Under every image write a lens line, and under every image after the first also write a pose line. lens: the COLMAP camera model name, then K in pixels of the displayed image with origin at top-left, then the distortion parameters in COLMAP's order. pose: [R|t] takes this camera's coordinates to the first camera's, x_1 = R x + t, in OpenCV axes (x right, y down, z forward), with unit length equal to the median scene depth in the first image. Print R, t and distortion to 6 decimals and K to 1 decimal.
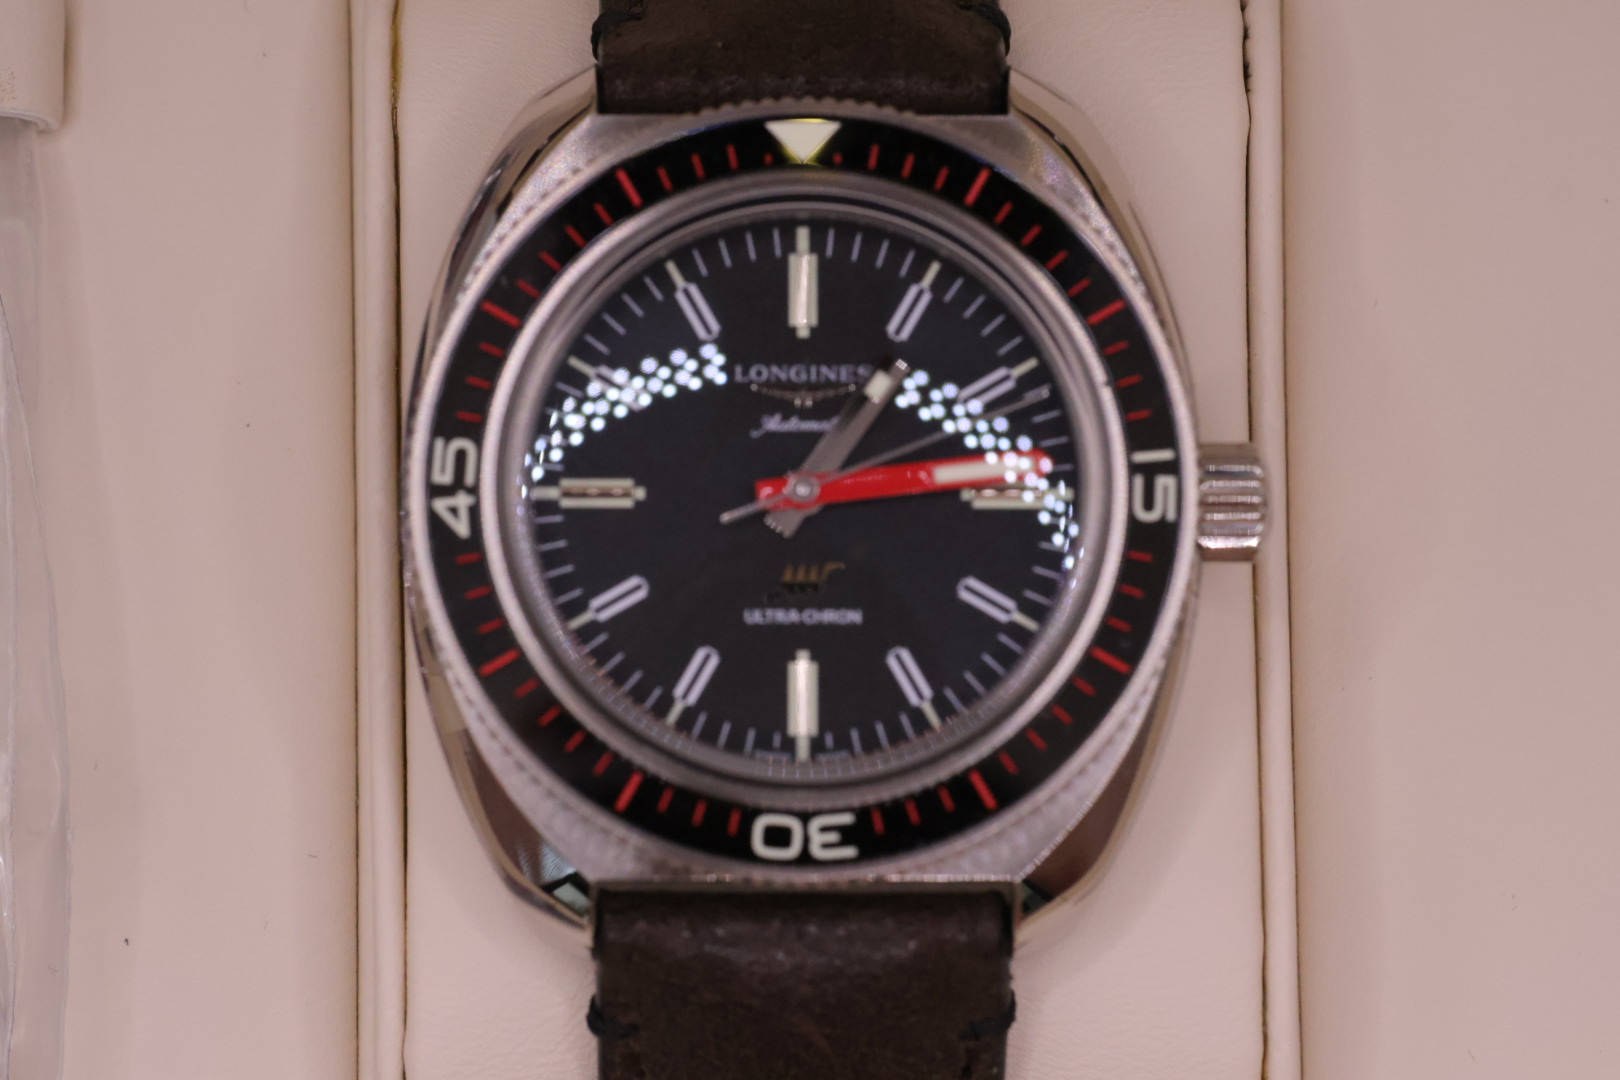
lens RADIAL K [[5751.6, 0, 774.3], [0, 5751.6, 436.4], [0, 0, 1]] dist [0.557532, 0.000000]
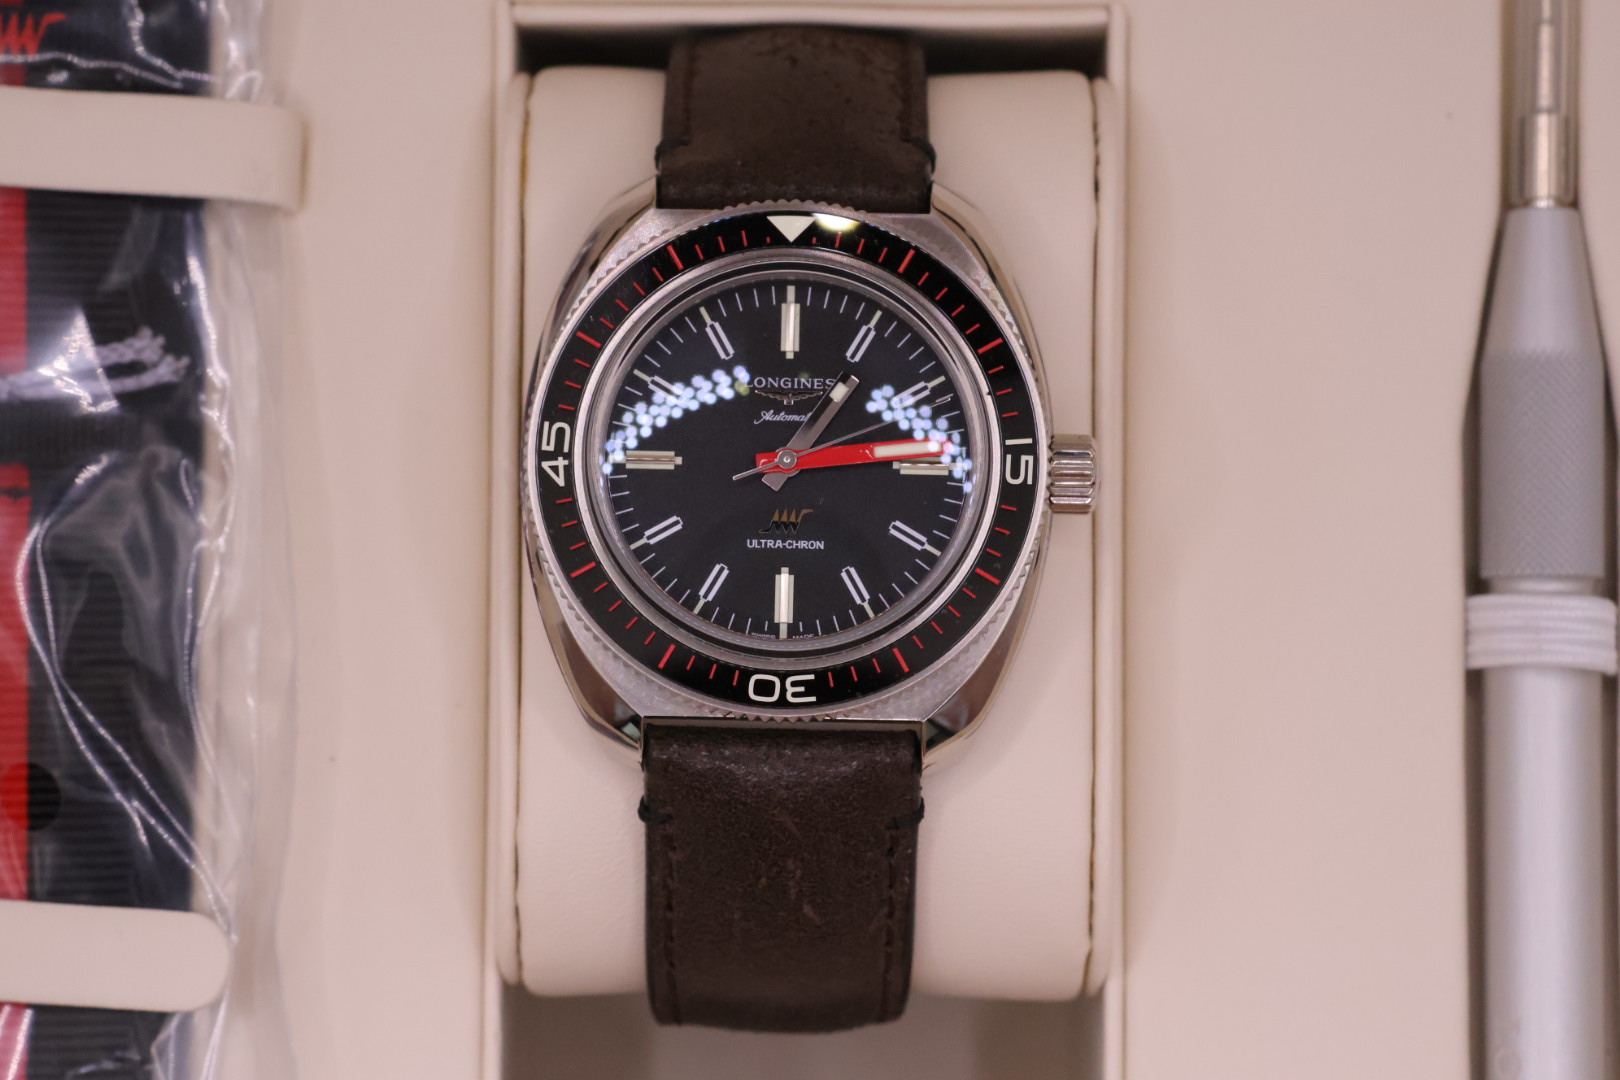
lens RADIAL K [[5751.6, 0, 719.3], [0, 5751.6, 486.9], [0, 0, 1]] dist [0.557532, 0.000000]
pose [[0.999345, 0.019604, -0.030431, 0.032964], [-0.019740, 0.999796, -0.004174, 0.022756], [0.030343, 0.004772, 0.999528, -0.501249]]
